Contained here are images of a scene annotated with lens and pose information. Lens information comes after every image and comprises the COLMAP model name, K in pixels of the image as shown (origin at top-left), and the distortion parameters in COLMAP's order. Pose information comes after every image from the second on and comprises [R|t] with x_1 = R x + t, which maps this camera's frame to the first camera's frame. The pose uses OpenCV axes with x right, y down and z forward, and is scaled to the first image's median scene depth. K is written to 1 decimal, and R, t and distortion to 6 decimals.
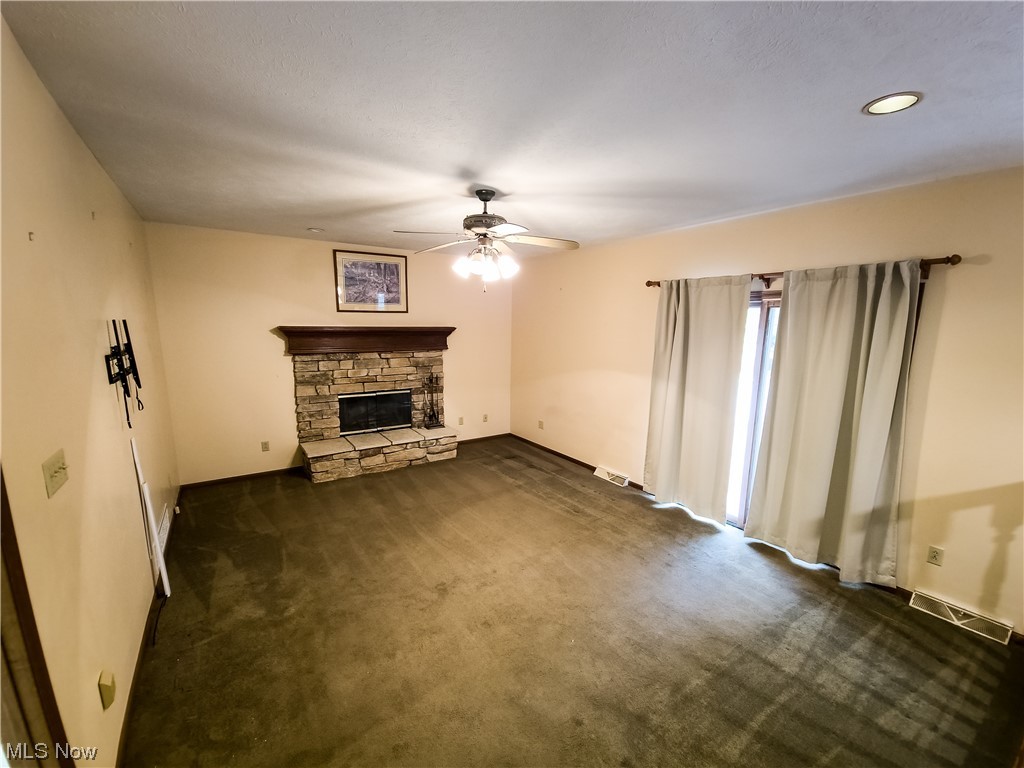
lens RADIAL K [[418.8, 0, 506.3], [0, 418.8, 389.5], [0, 0, 1]] dist [-0.001398, -0.000661]
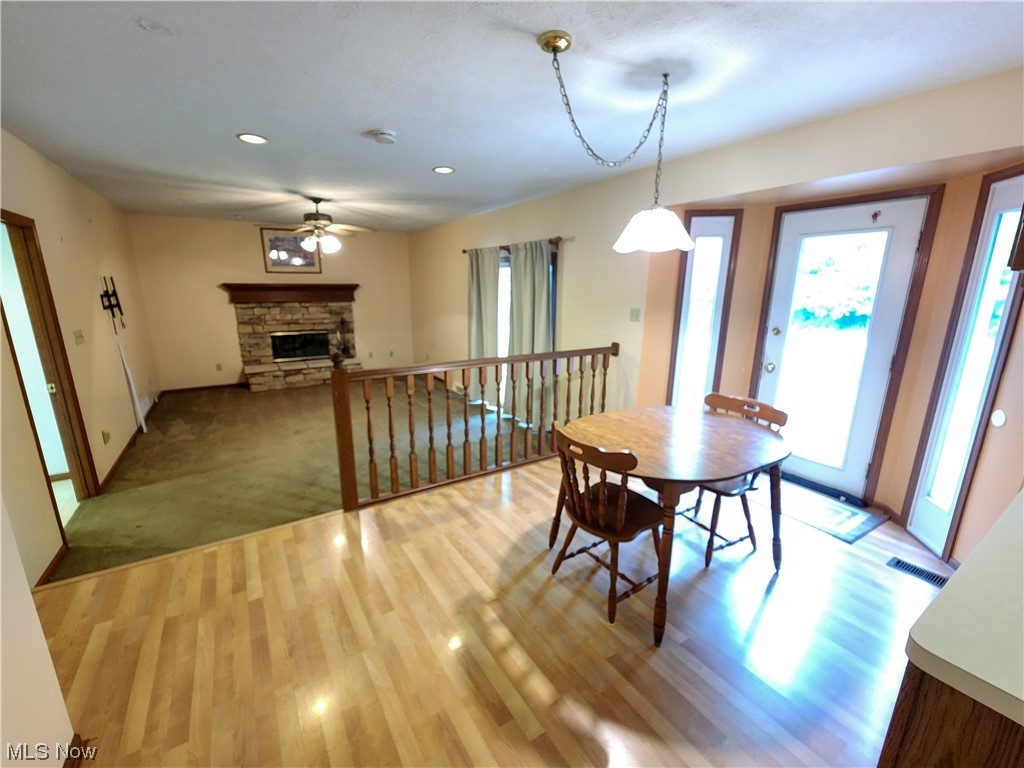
lens RADIAL K [[426.1, 0, 508.5], [0, 426.1, 385.6], [0, 0, 1]] dist [-0.000959, -0.000753]
pose [[0.999510, 0.001377, -0.031279, 0.466949], [0.000851, 0.997467, 0.071121, 0.093864], [0.031297, -0.071113, 0.996977, -0.439312]]
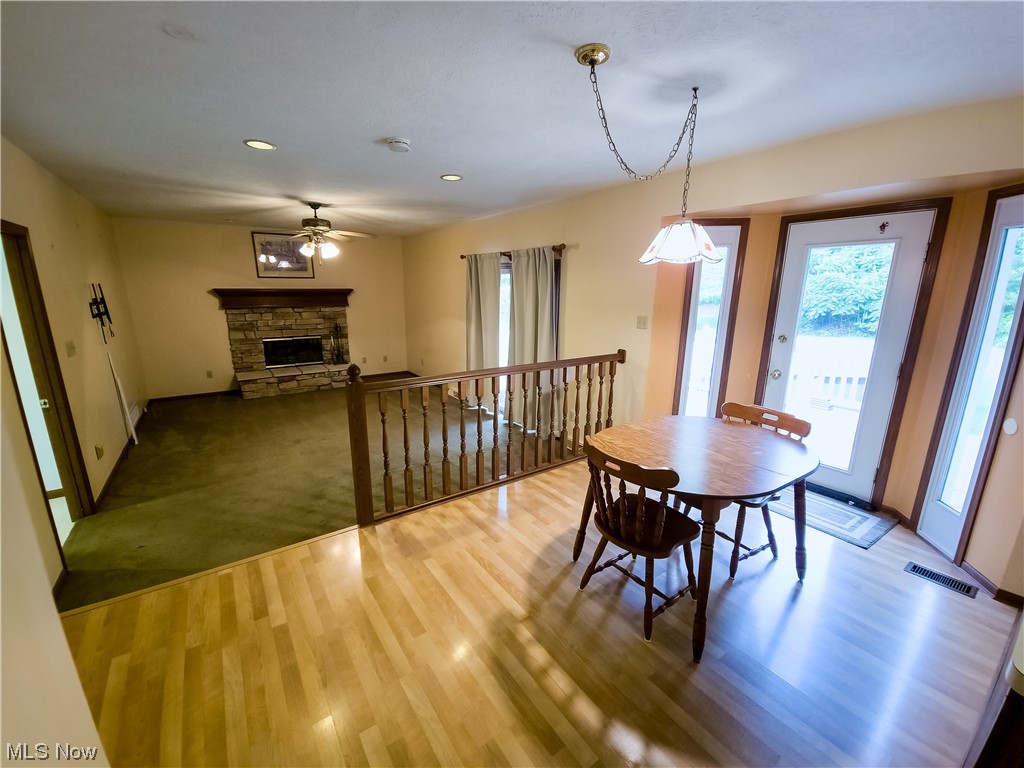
lens RADIAL K [[420.6, 0, 506.6], [0, 420.6, 385.5], [0, 0, 1]] dist [0.010215, -0.006901]
pose [[0.999948, -0.008728, 0.005288, 0.416502], [0.008330, 0.997428, 0.071192, 0.078254], [-0.005896, -0.071145, 0.997449, -0.428227]]
